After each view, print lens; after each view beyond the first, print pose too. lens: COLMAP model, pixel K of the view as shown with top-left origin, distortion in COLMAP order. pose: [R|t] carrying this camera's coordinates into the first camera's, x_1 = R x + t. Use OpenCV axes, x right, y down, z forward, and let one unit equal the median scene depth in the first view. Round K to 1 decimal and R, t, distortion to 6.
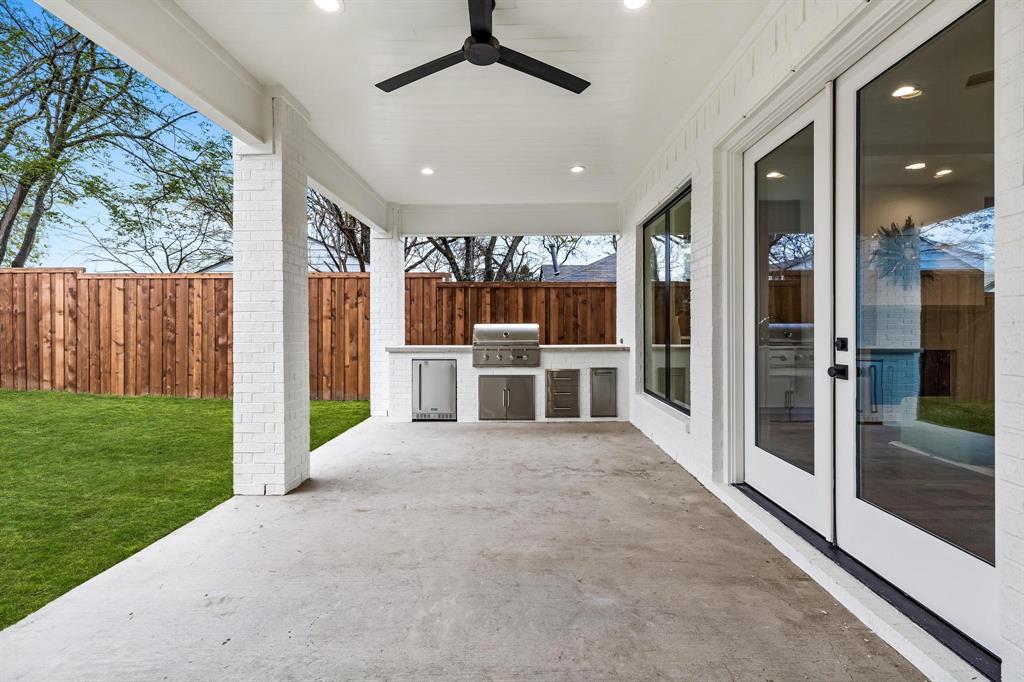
lens RADIAL K [[434.0, 0, 511.6], [0, 434.0, 332.5], [0, 0, 1]] dist [0.003535, -0.000318]
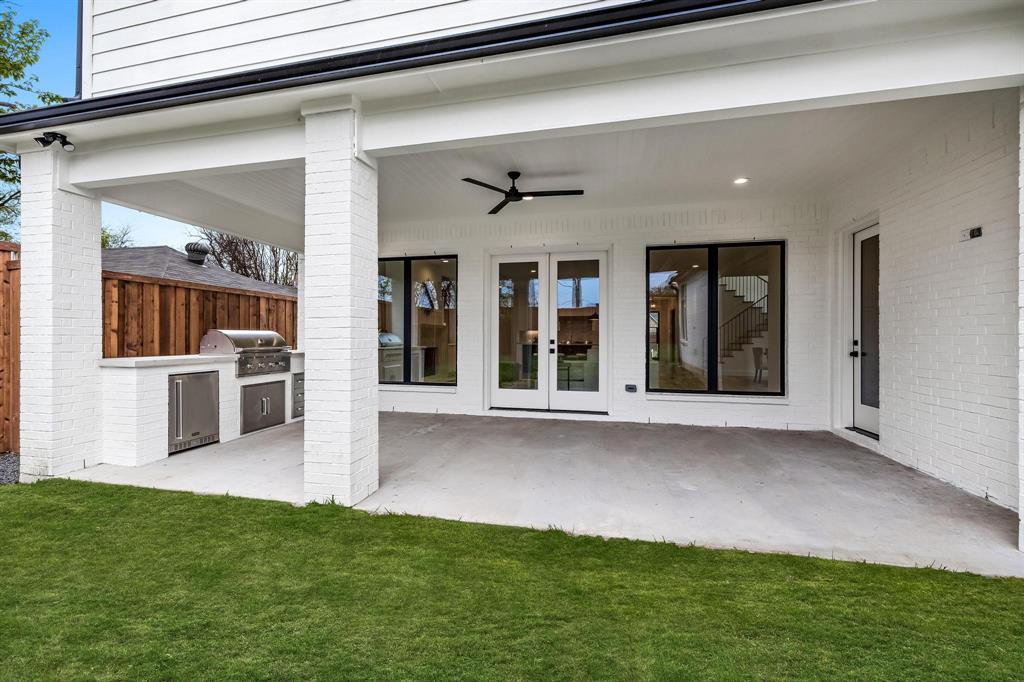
lens RADIAL K [[434.0, 0, 505.5], [0, 434.0, 339.6], [0, 0, 1]] dist [0.003535, -0.000318]
pose [[0.202705, -0.001266, 0.979239, -0.861518], [0.005421, 0.999985, 0.000171, 0.003510], [-0.979225, 0.005274, 0.202709, 0.268864]]
